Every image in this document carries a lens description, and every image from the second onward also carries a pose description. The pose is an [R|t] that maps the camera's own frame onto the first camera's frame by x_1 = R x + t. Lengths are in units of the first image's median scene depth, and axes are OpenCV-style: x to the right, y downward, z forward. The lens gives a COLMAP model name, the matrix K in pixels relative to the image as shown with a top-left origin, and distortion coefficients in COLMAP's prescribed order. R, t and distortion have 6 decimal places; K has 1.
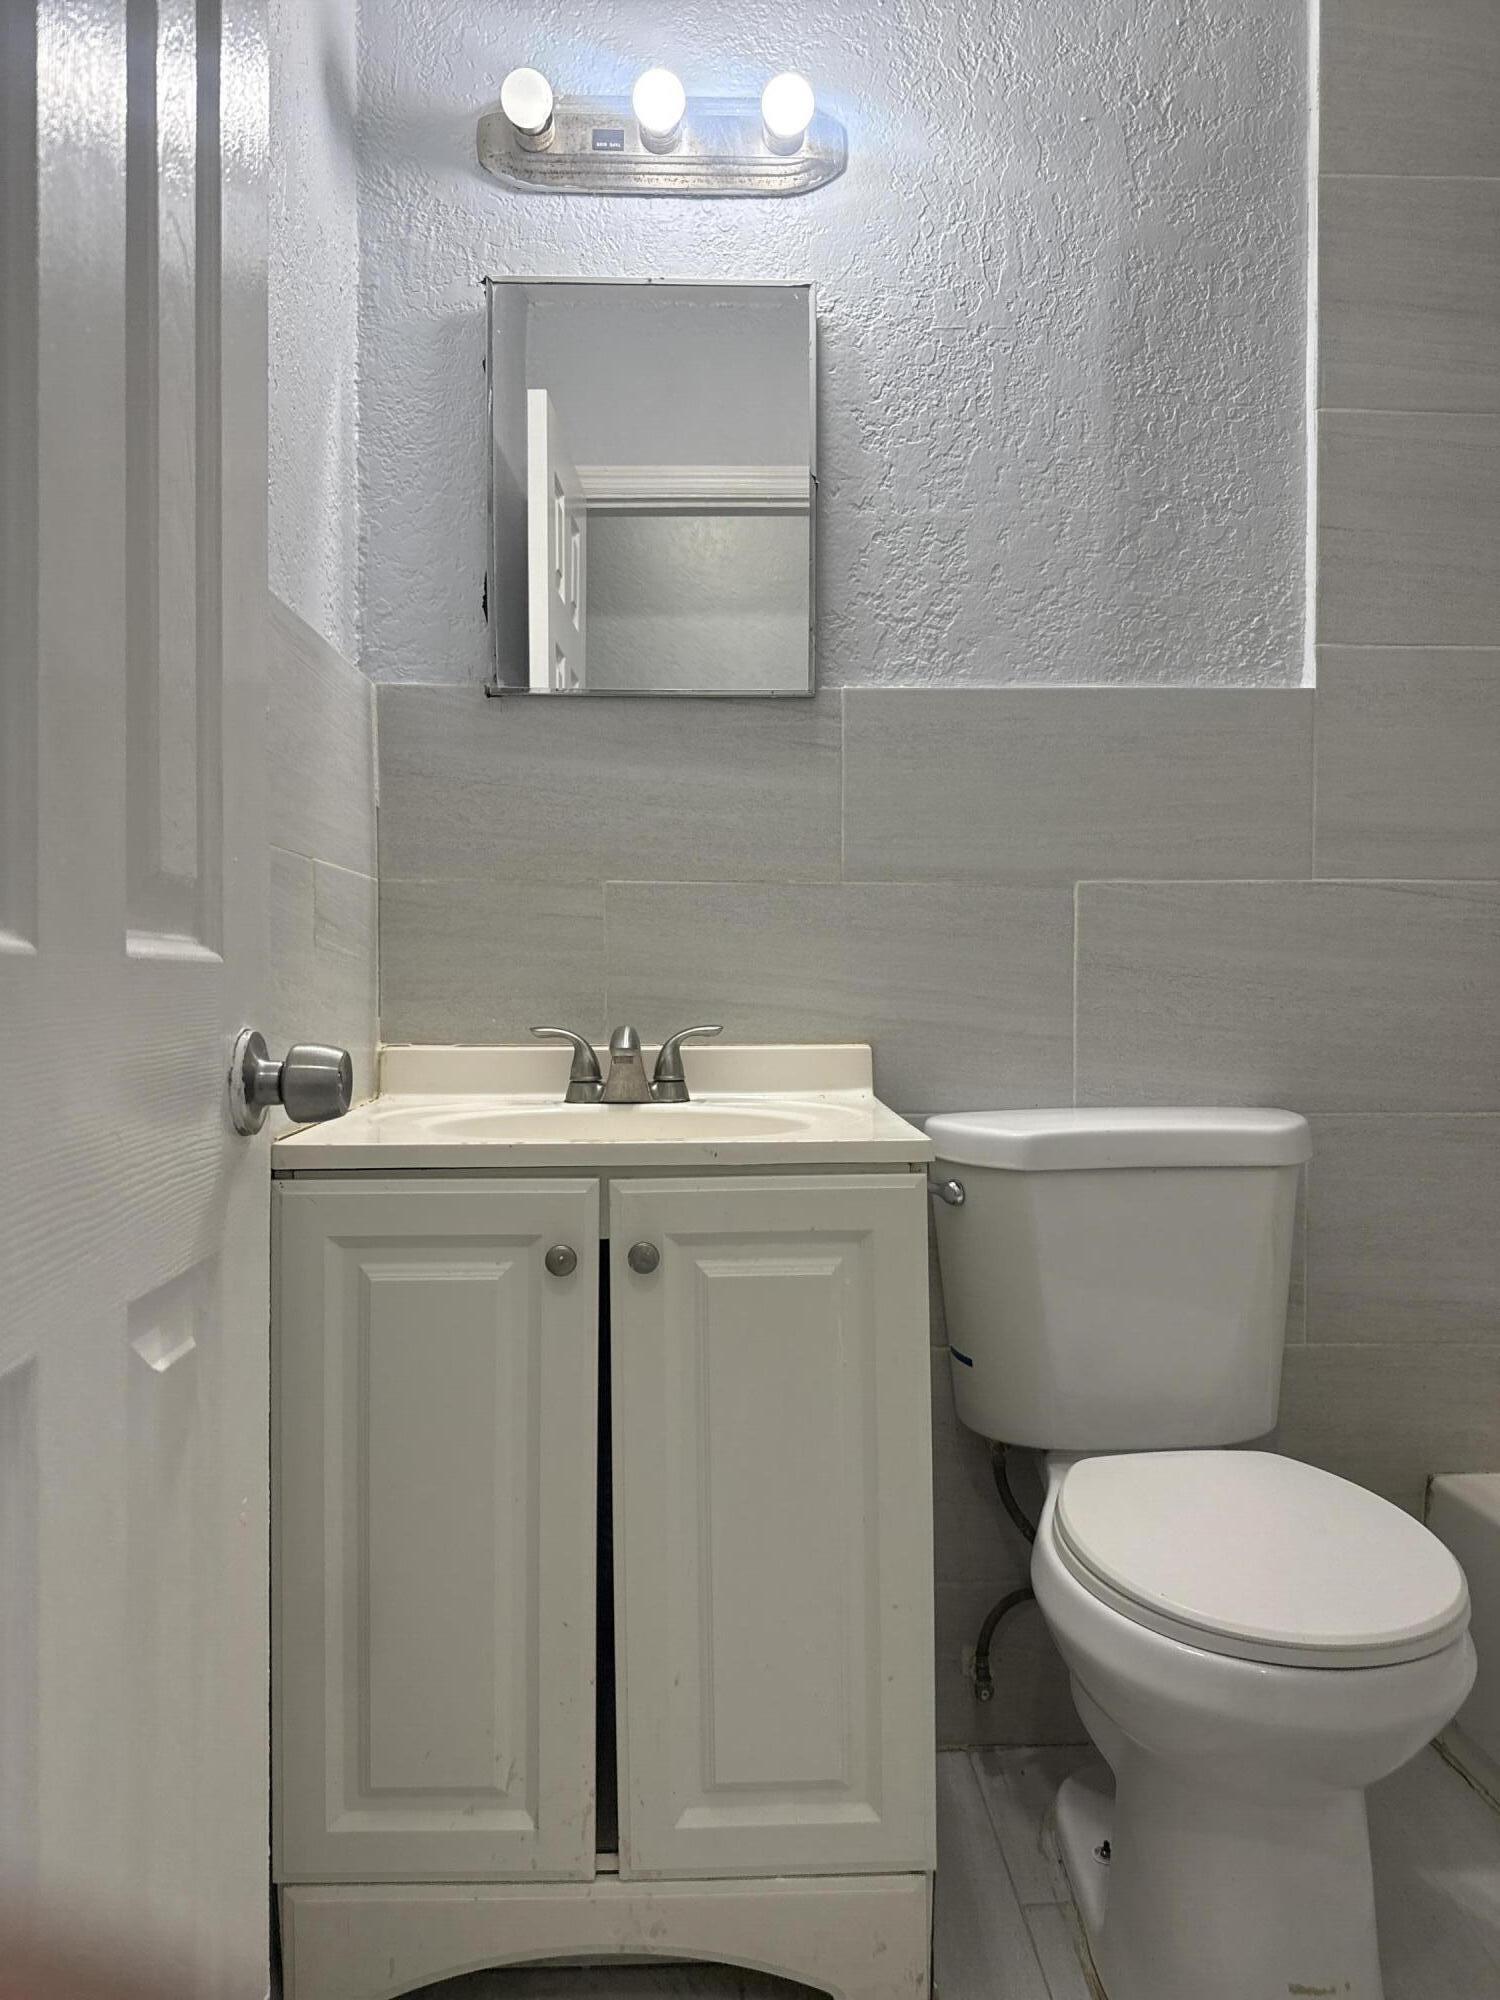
lens RADIAL K [[1408.6, 0, 723.6], [0, 1408.6, 1024.0], [0, 0, 1]] dist [0.019907, -0.038687]
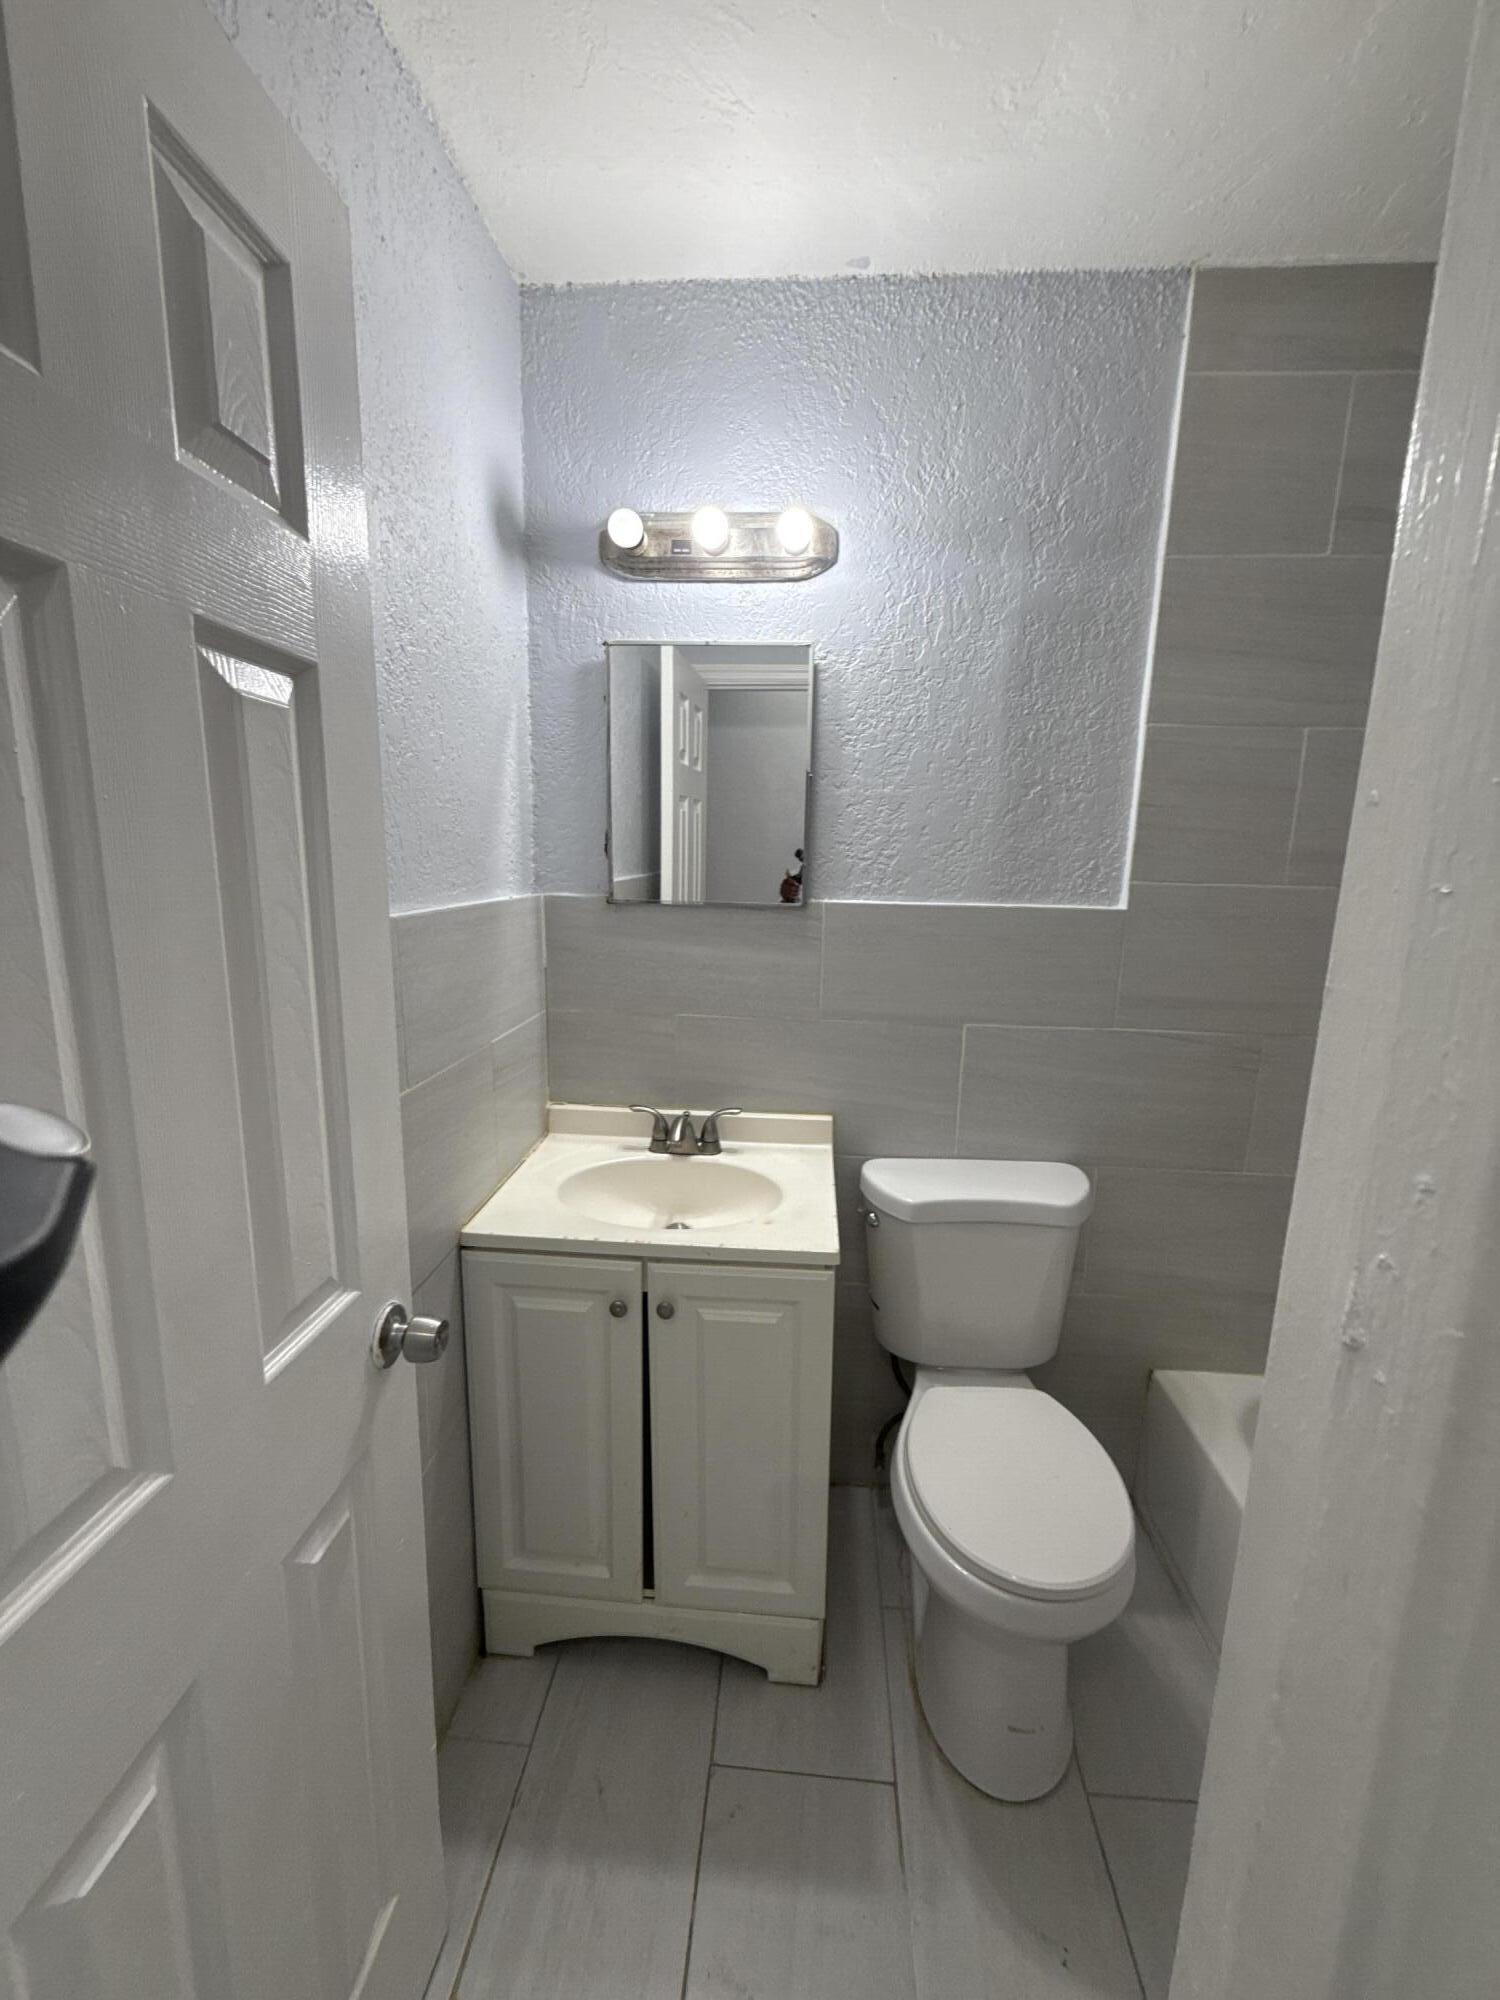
lens RADIAL K [[790.3, 0, 743.0], [0, 790.3, 1009.3], [0, 0, 1]] dist [-0.005009, 0.000521]
pose [[0.994160, 0.039144, -0.100565, 0.088899], [-0.022585, 0.986728, 0.160801, -0.261586], [0.105525, -0.157591, 0.981850, 0.079281]]
